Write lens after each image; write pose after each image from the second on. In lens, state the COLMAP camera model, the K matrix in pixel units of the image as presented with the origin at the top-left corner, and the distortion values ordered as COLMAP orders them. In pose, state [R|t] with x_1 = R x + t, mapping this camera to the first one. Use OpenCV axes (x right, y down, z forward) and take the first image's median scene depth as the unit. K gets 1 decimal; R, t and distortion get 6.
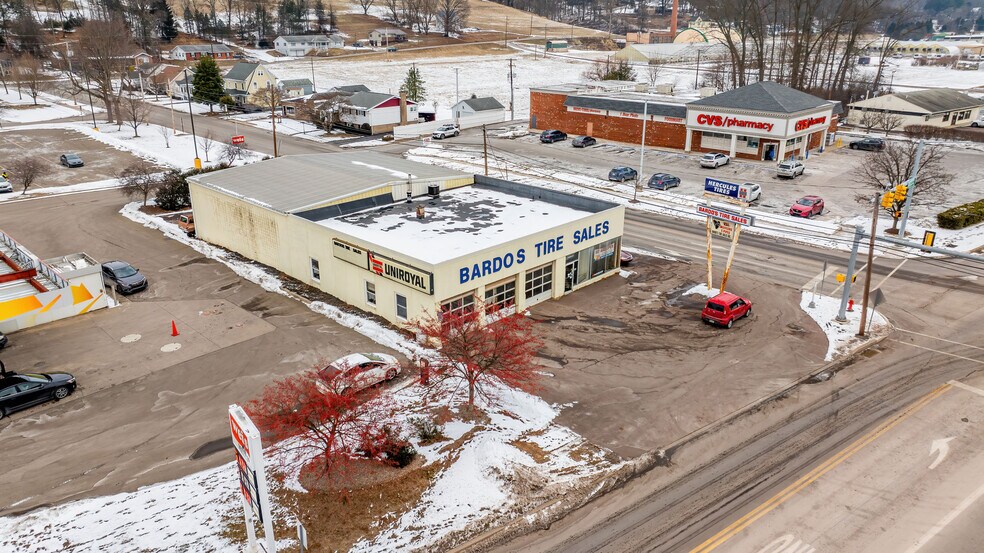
lens RADIAL K [[691.1, 0, 491.5], [0, 691.1, 274.2], [0, 0, 1]] dist [-0.020393, 0.001342]
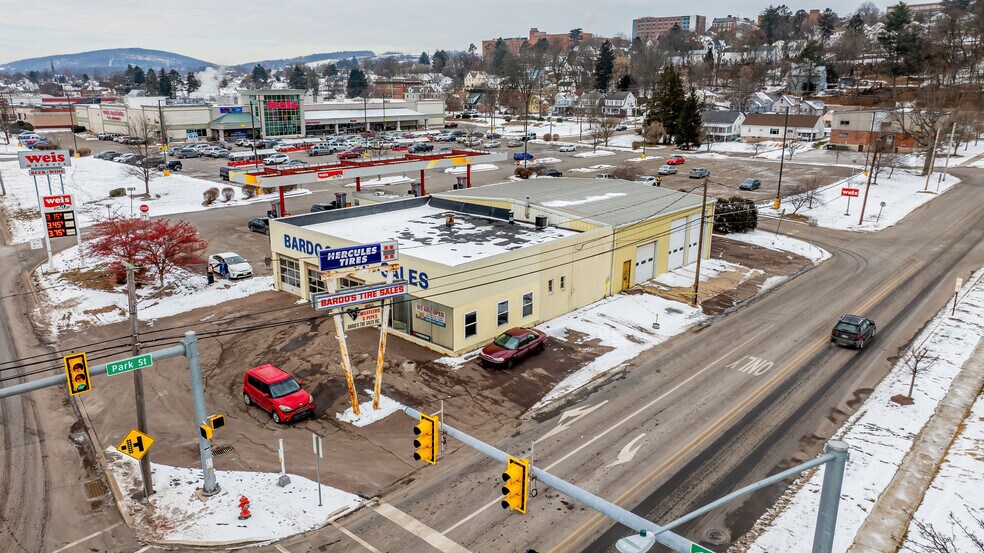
lens RADIAL K [[691.1, 0, 491.5], [0, 691.1, 274.2], [0, 0, 1]] dist [-0.020393, 0.001342]
pose [[0.024516, 0.265034, -0.963927, 0.919000], [-0.350871, 0.905159, 0.239952, -0.289078], [0.936103, 0.332332, 0.115184, 0.980874]]
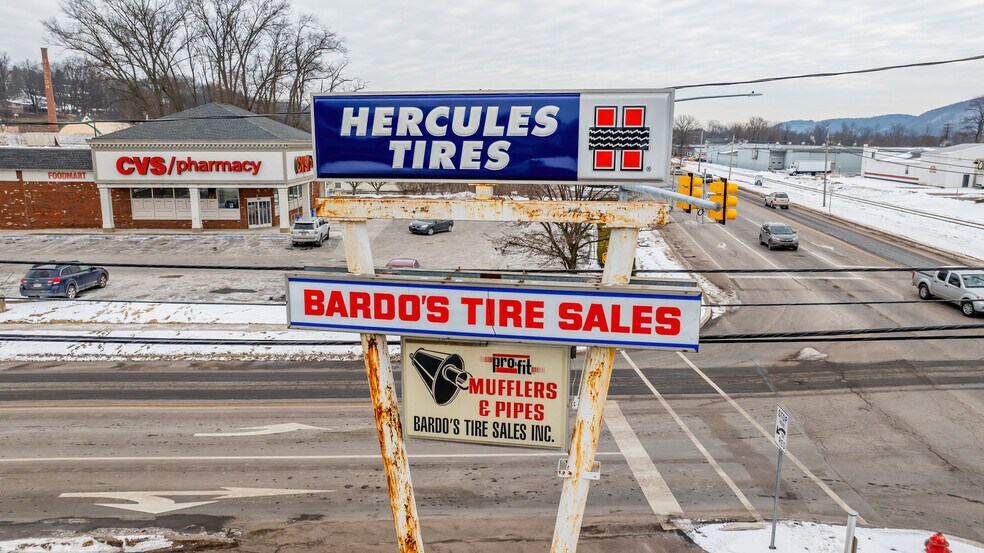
lens RADIAL K [[693.2, 0, 490.6], [0, 693.2, 272.0], [0, 0, 1]] dist [-0.033368, 0.032784]
pose [[0.697515, -0.130272, 0.704629, 0.215983], [0.243475, 0.967919, -0.062068, -0.079409], [-0.673938, 0.214854, 0.706856, 0.839114]]
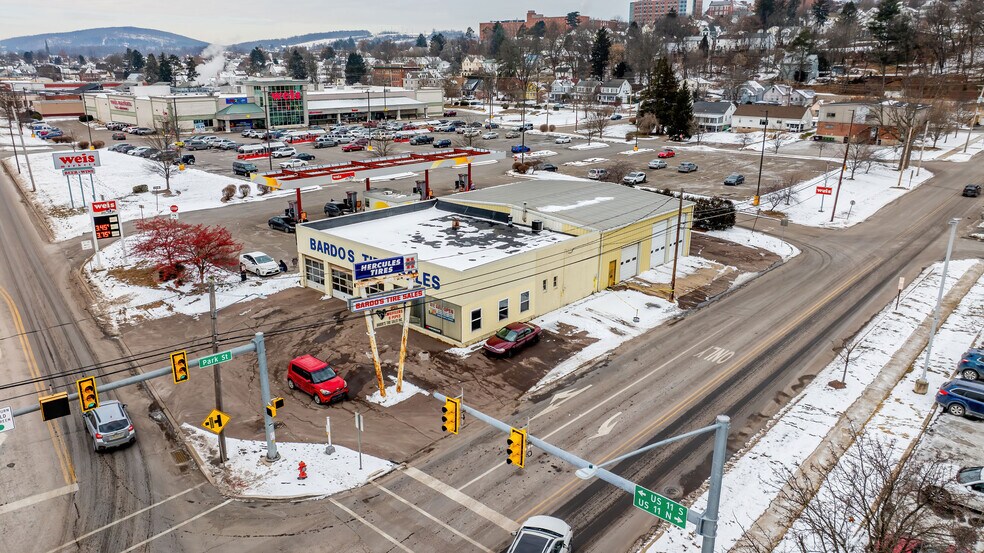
lens RADIAL K [[691.1, 0, 491.5], [0, 691.1, 274.2], [0, 0, 1]] dist [-0.020393, 0.001342]
pose [[0.028861, 0.291582, -0.956110, 1.037818], [-0.352286, 0.898103, 0.263258, -0.344176], [0.935447, 0.329226, 0.128641, 0.949141]]
